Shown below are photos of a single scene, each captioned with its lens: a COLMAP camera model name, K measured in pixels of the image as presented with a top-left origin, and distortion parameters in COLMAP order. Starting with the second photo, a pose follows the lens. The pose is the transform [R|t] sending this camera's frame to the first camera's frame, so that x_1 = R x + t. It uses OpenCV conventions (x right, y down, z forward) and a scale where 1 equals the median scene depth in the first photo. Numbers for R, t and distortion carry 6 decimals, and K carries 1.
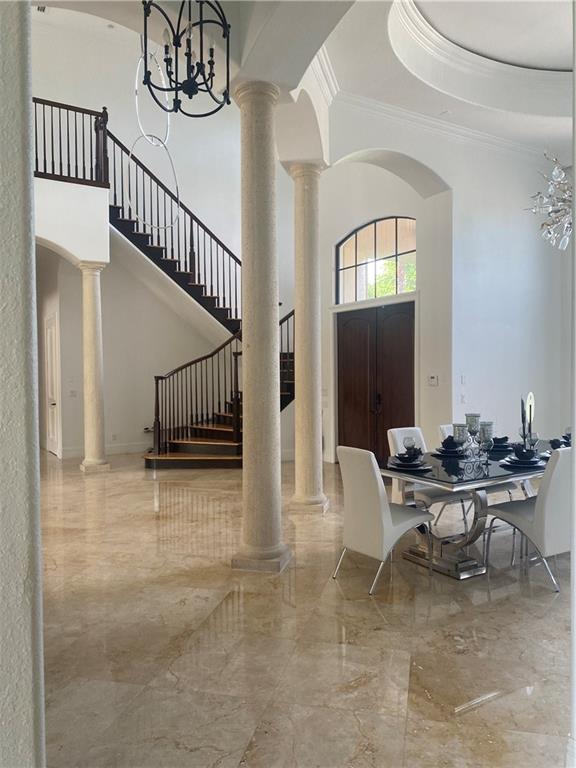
lens RADIAL K [[591.3, 0, 293.2], [0, 591.3, 387.1], [0, 0, 1]] dist [0.048628, -0.056254]
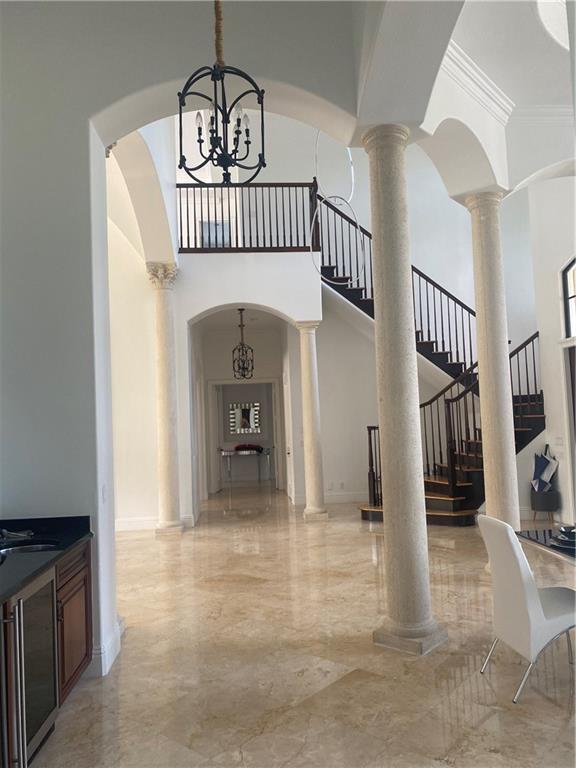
lens RADIAL K [[591.3, 0, 288.1], [0, 591.3, 390.6], [0, 0, 1]] dist [0.048628, -0.056254]
pose [[0.886134, -0.050308, -0.460690, 0.162673], [0.019332, 0.997238, -0.071713, -0.014533], [0.463026, 0.054641, 0.884659, 0.073427]]
